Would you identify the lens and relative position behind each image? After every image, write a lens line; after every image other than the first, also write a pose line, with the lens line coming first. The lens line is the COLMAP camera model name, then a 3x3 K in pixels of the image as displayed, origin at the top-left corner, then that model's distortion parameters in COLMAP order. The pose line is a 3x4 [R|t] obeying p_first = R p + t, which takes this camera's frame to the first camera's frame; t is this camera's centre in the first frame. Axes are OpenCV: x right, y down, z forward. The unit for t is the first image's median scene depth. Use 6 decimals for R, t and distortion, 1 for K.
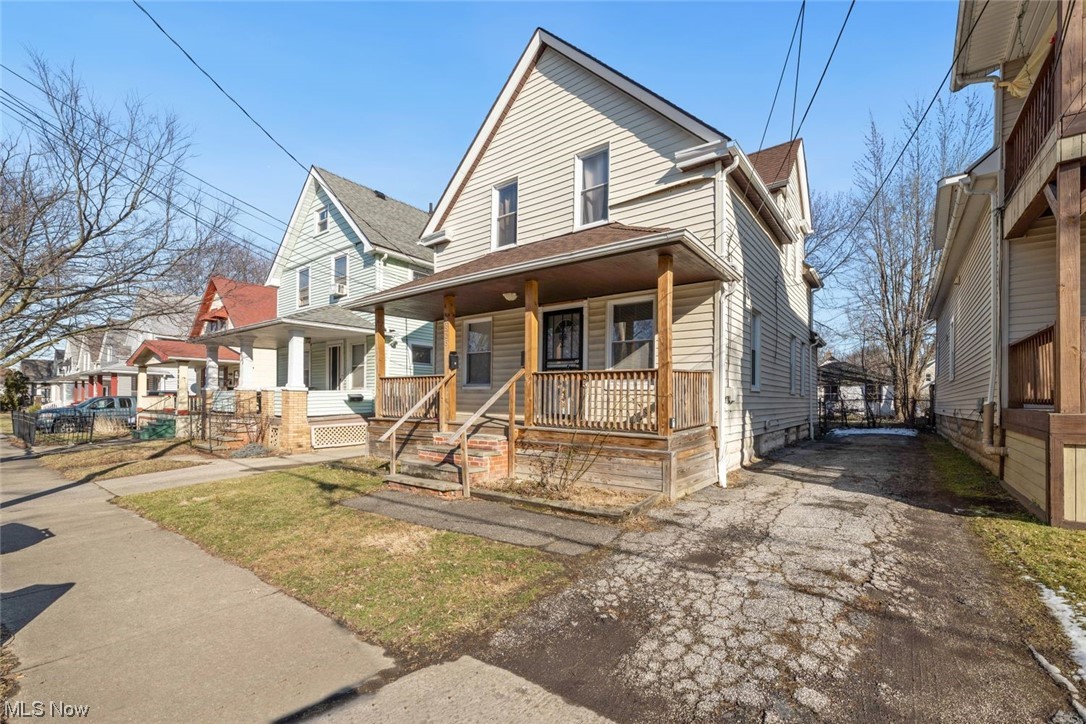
lens RADIAL K [[371.3, 0, 505.5], [0, 371.3, 394.8], [0, 0, 1]] dist [-0.007097, 0.001120]
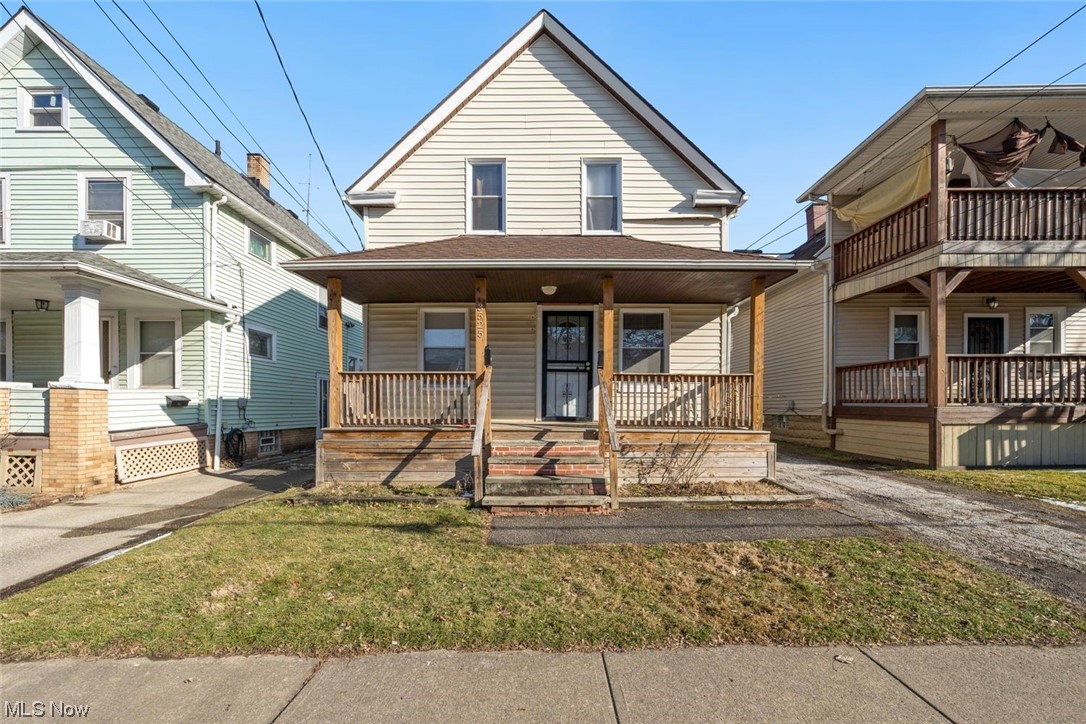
lens RADIAL K [[371.3, 0, 544.1], [0, 371.3, 401.9], [0, 0, 1]] dist [-0.007097, 0.001120]
pose [[0.848027, -0.003403, 0.529942, -0.425998], [-0.001471, 0.999960, 0.008774, 0.005107], [-0.529951, -0.008220, 0.847989, 0.192129]]
